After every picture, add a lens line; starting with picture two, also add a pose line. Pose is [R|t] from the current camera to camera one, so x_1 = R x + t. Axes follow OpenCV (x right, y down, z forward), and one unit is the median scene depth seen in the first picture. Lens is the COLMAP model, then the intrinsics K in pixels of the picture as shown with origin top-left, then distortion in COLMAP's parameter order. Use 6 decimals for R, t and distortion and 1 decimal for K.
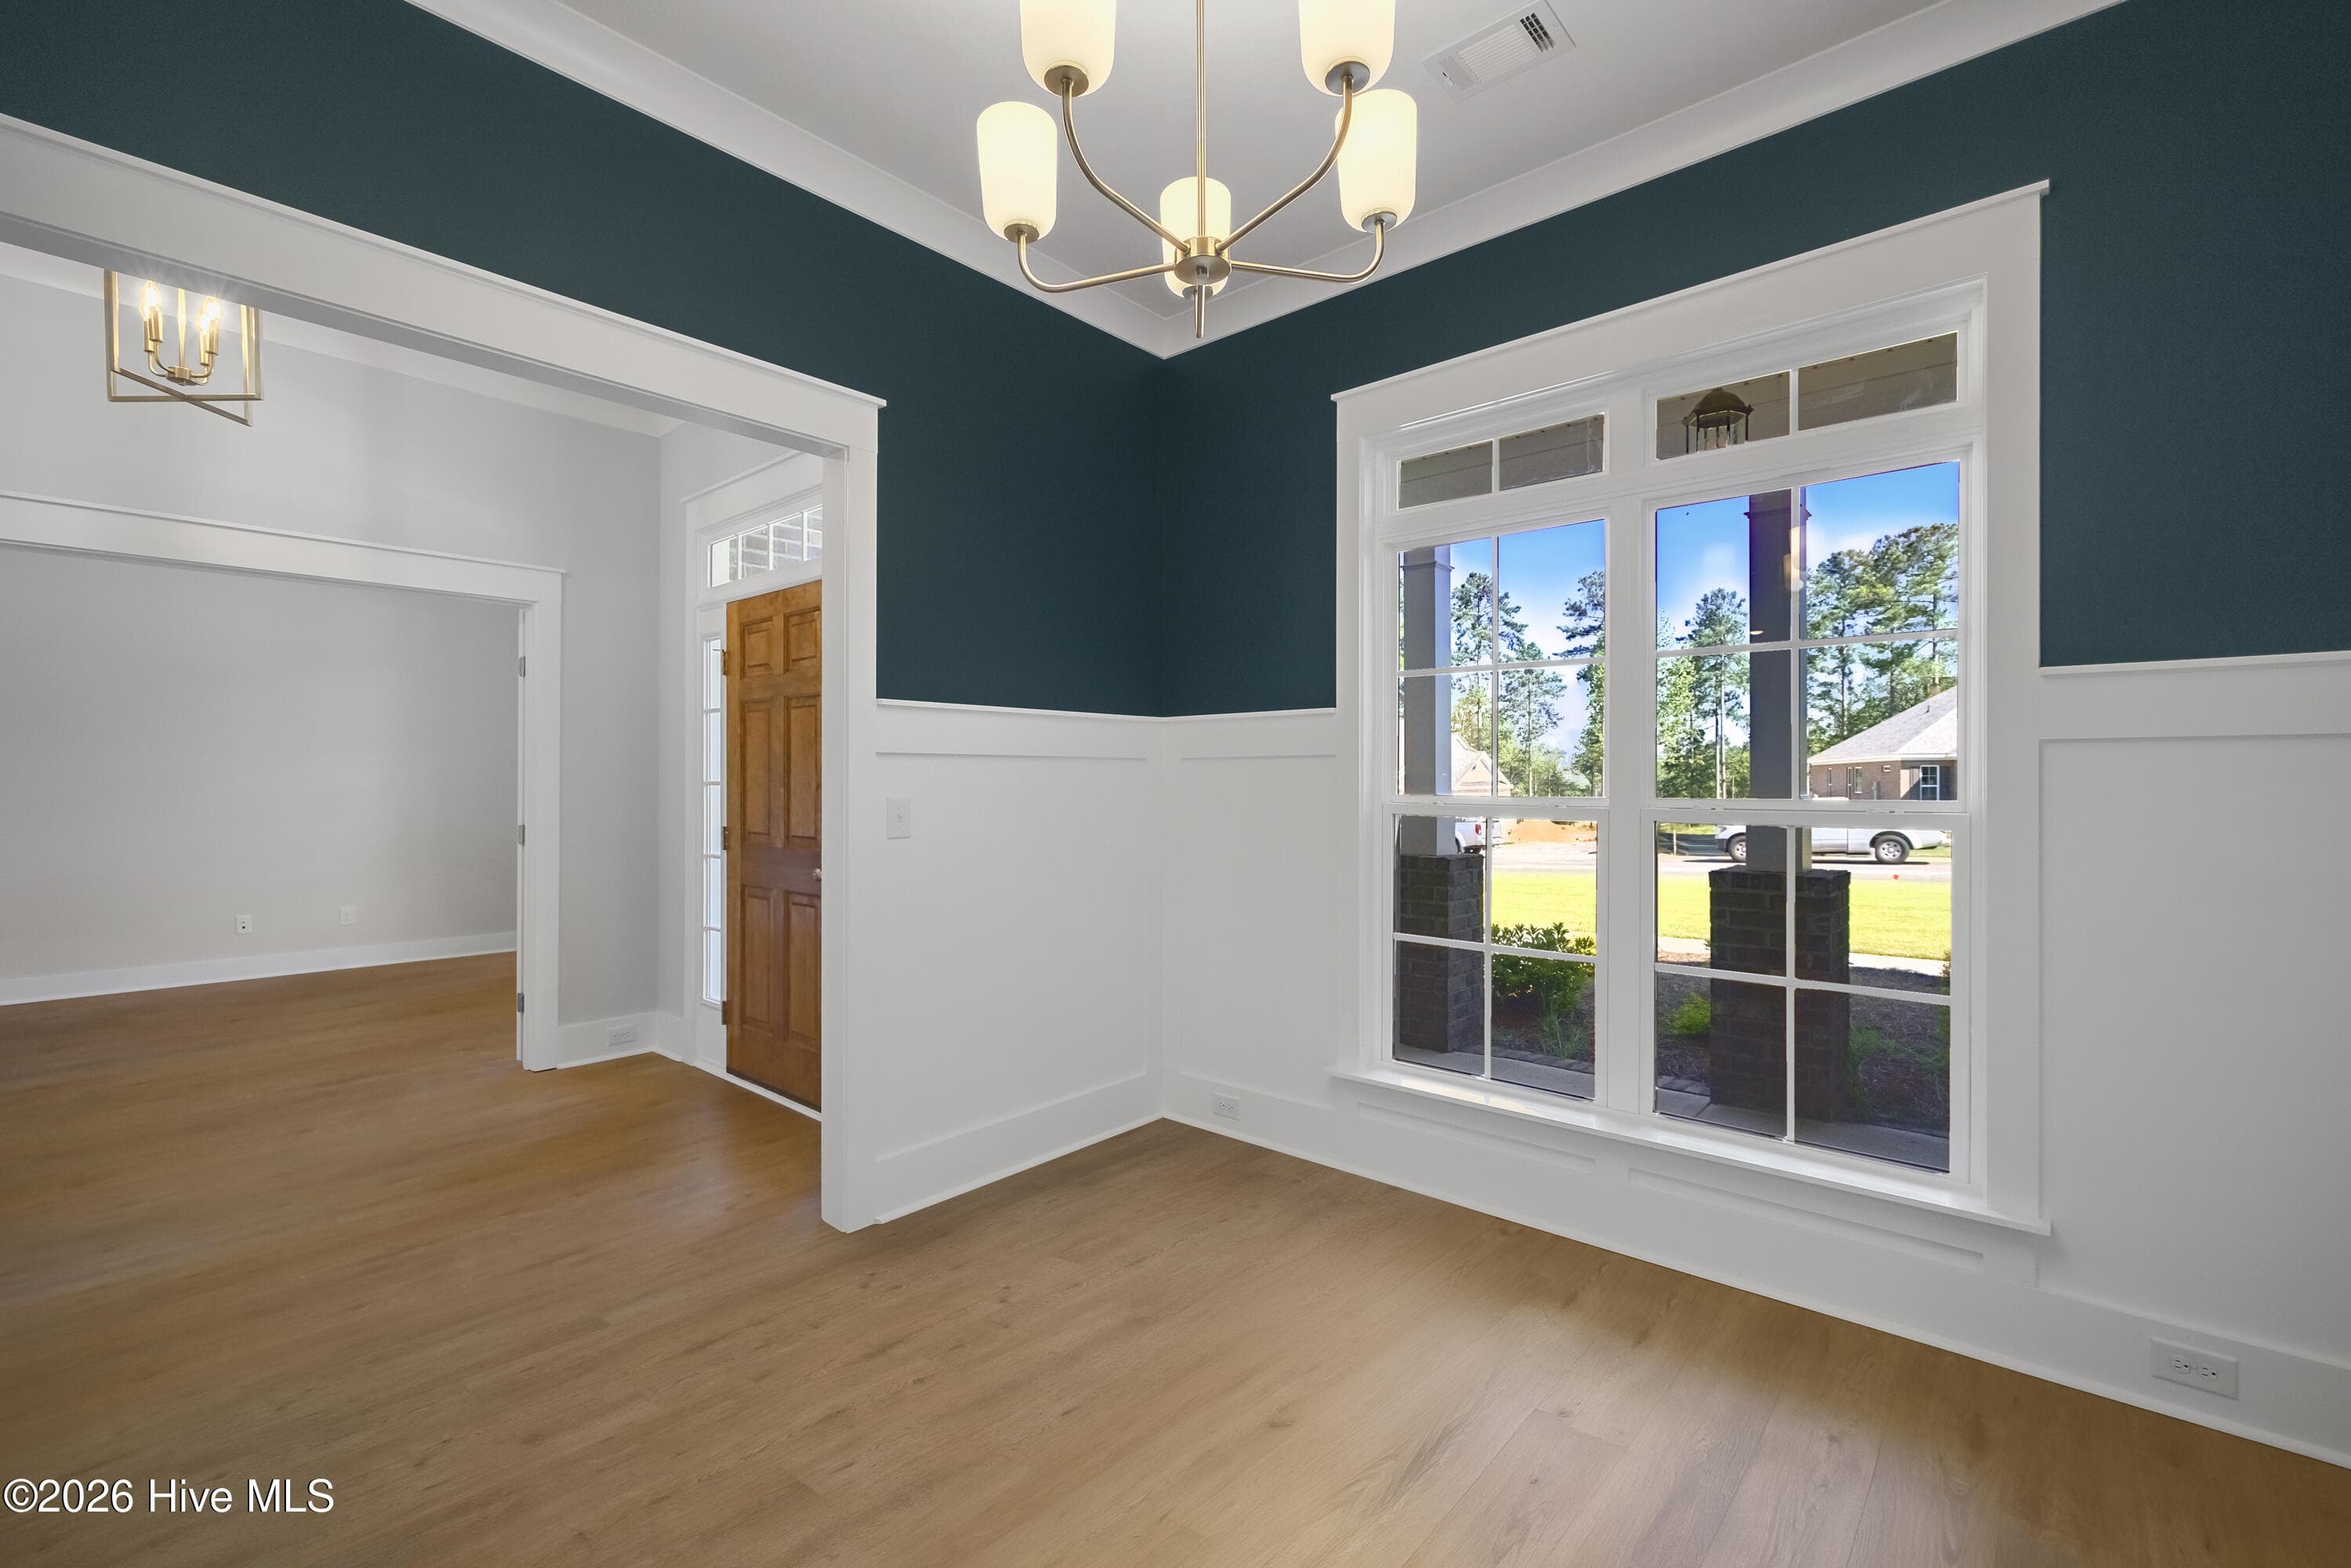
lens RADIAL K [[998.7, 0, 1244.7], [0, 998.7, 787.8], [0, 0, 1]] dist [-0.028738, 0.000135]
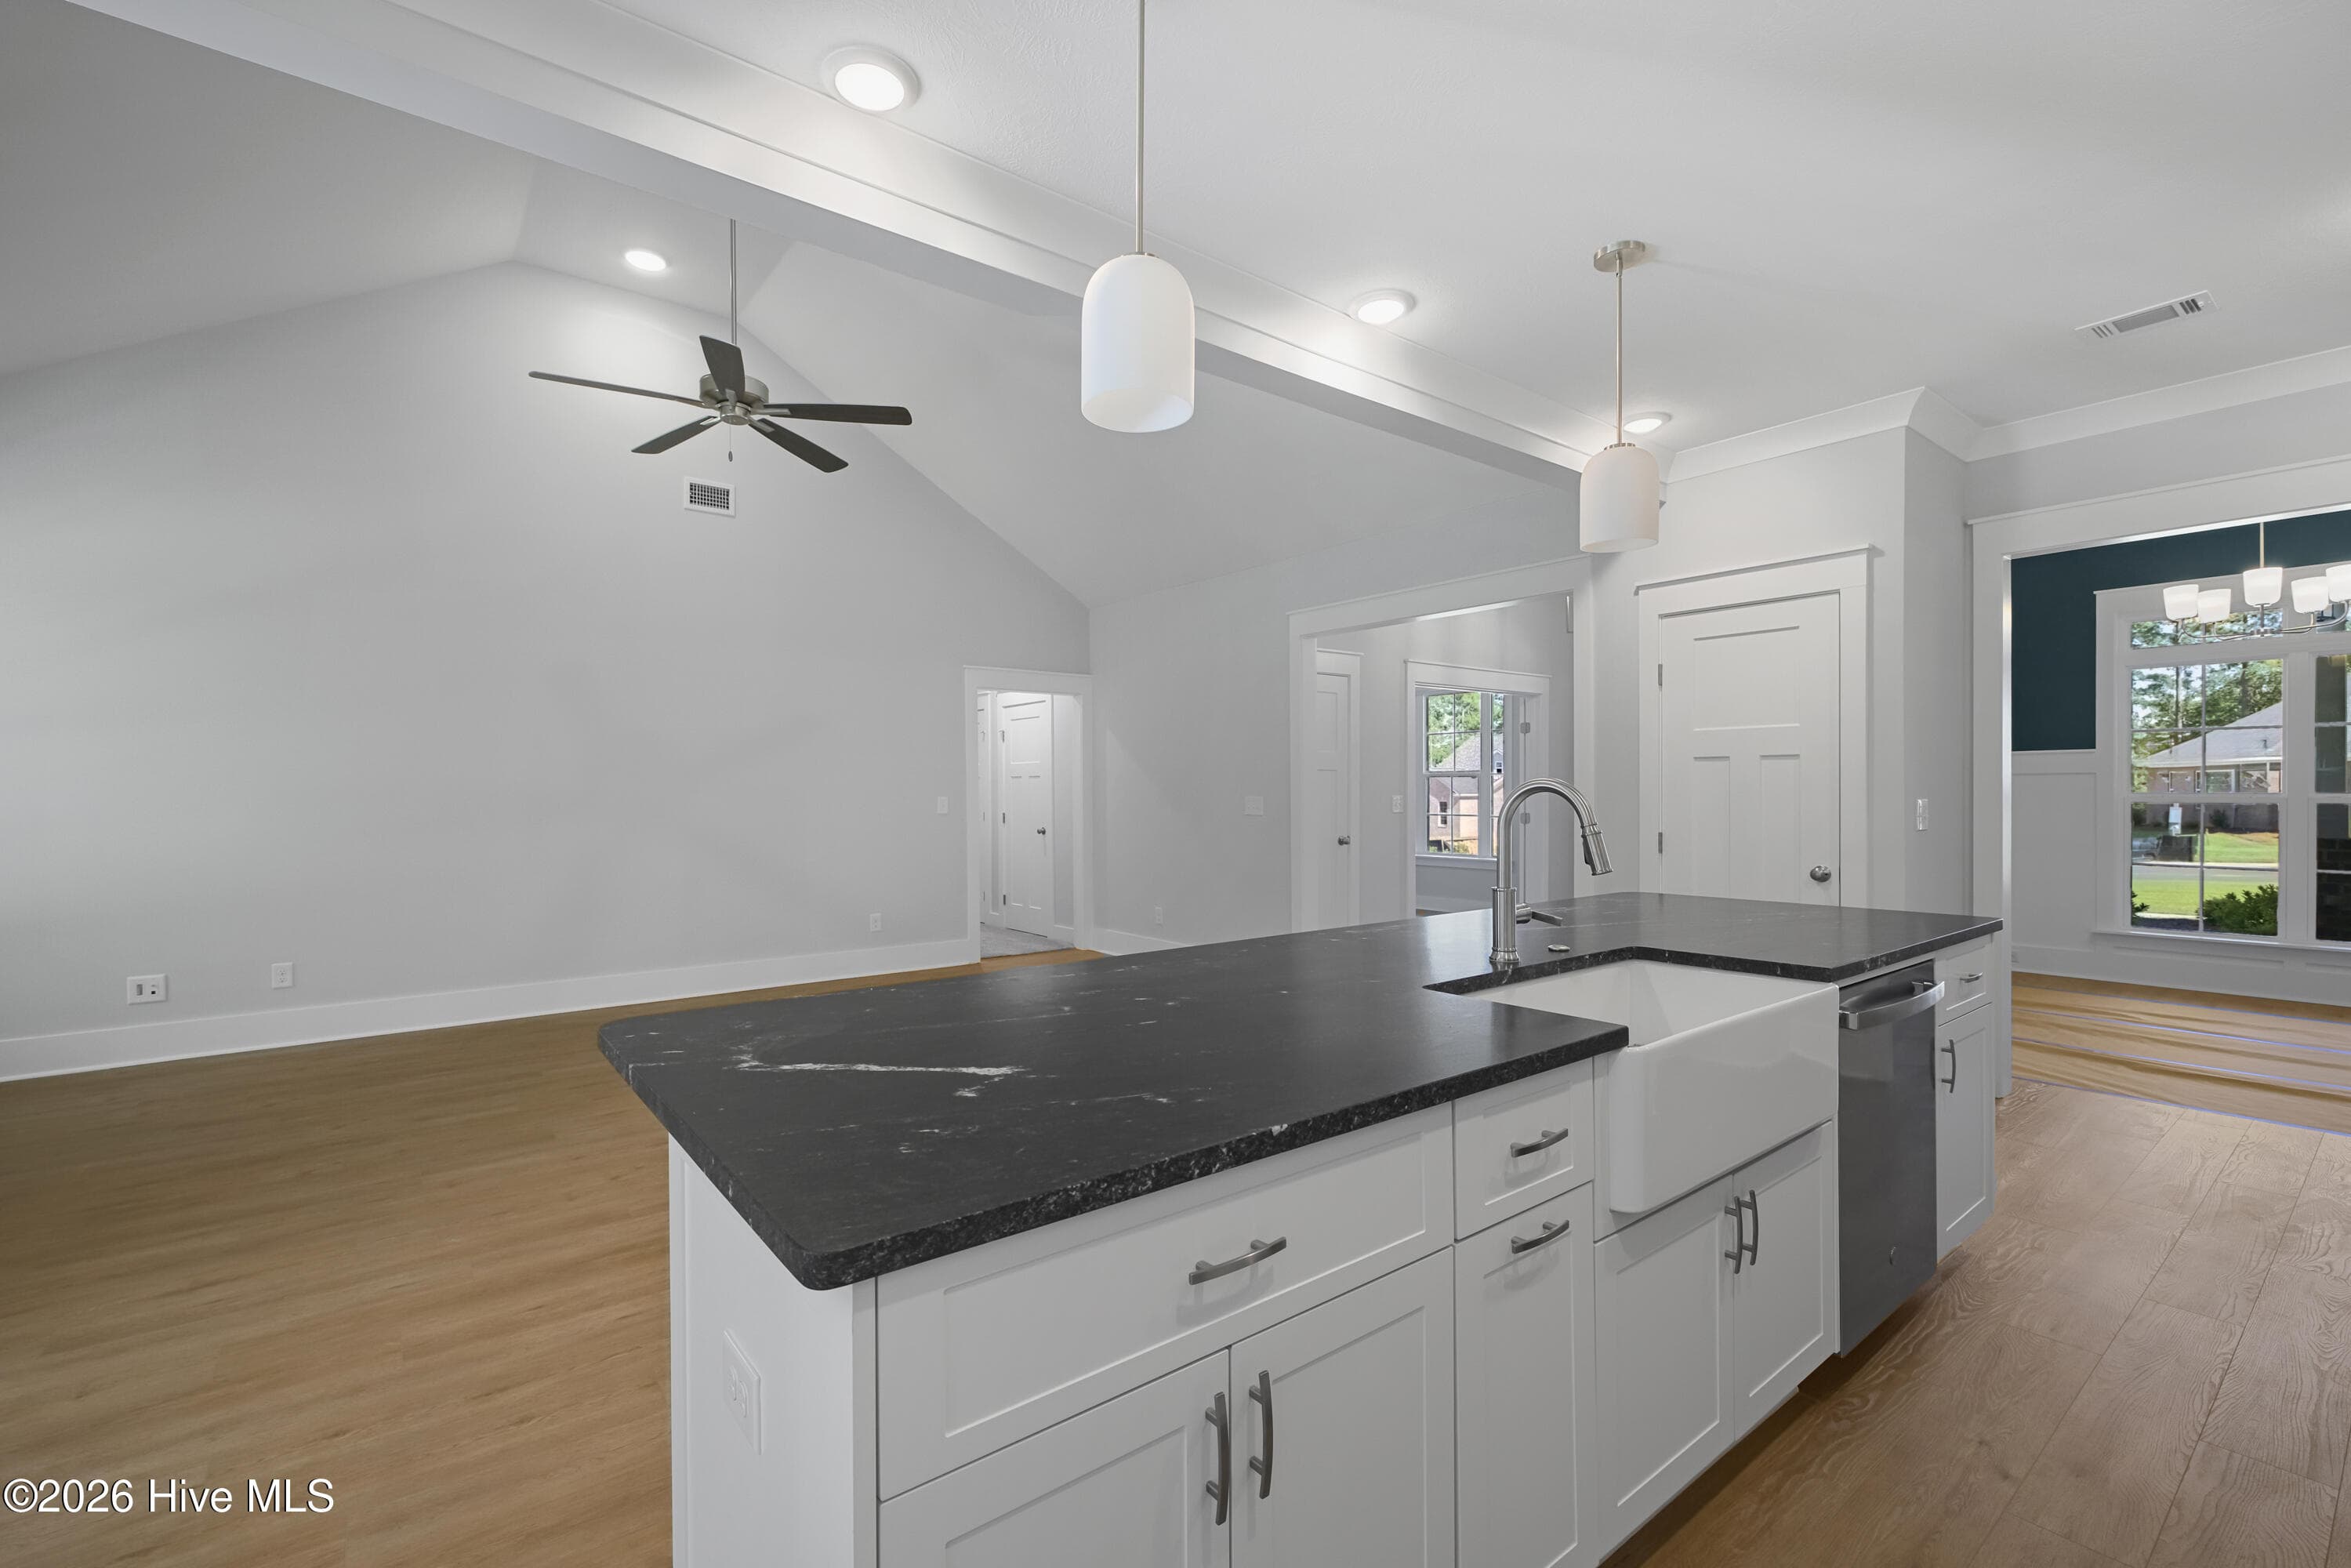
lens RADIAL K [[1012.0, 0, 1176.0], [0, 1012.0, 777.1], [0, 0, 1]] dist [0.002062, 0.000196]
pose [[0.978380, -0.010053, -0.206572, -1.356510], [0.006123, 0.999788, -0.019659, 0.005217], [0.206726, 0.017969, 0.978234, -1.424559]]
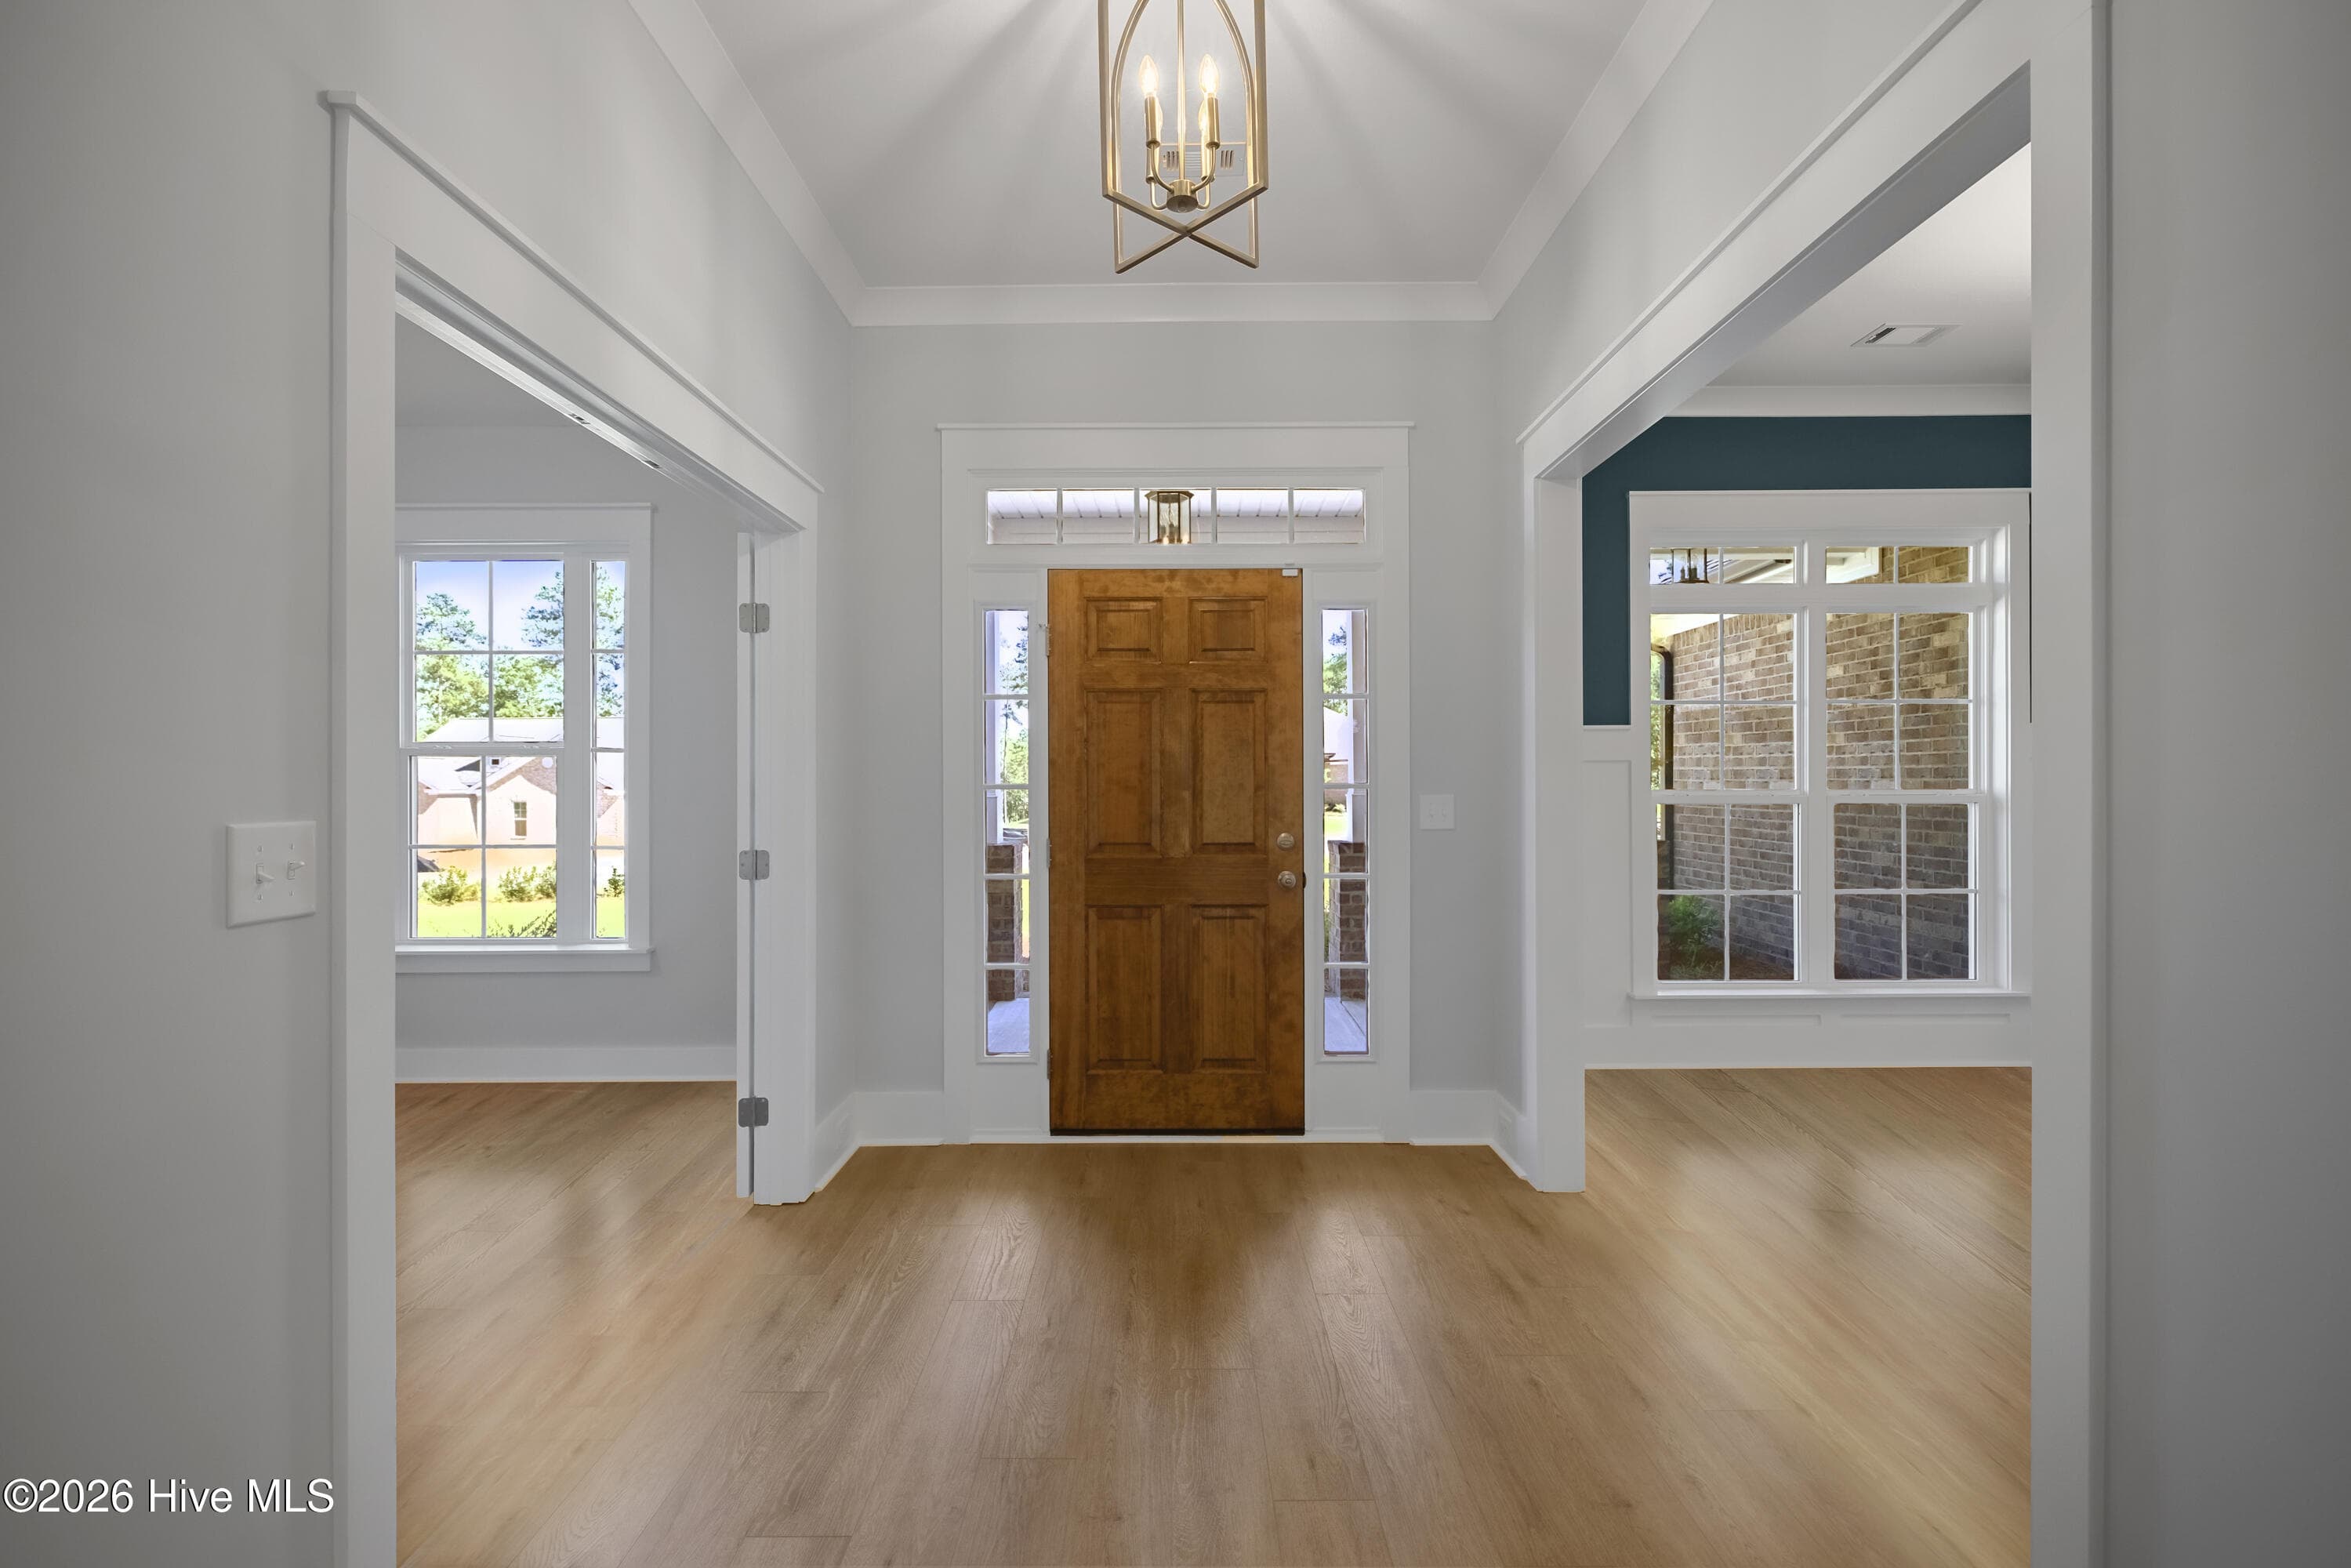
lens RADIAL K [[1012.0, 0, 1176.0], [0, 1012.0, 777.1], [0, 0, 1]] dist [0.002062, 0.000196]
pose [[0.763885, -0.001926, 0.645349, -1.328874], [0.010755, 0.999895, -0.009747, -0.003834], [-0.645263, 0.014387, 0.763825, 0.380797]]
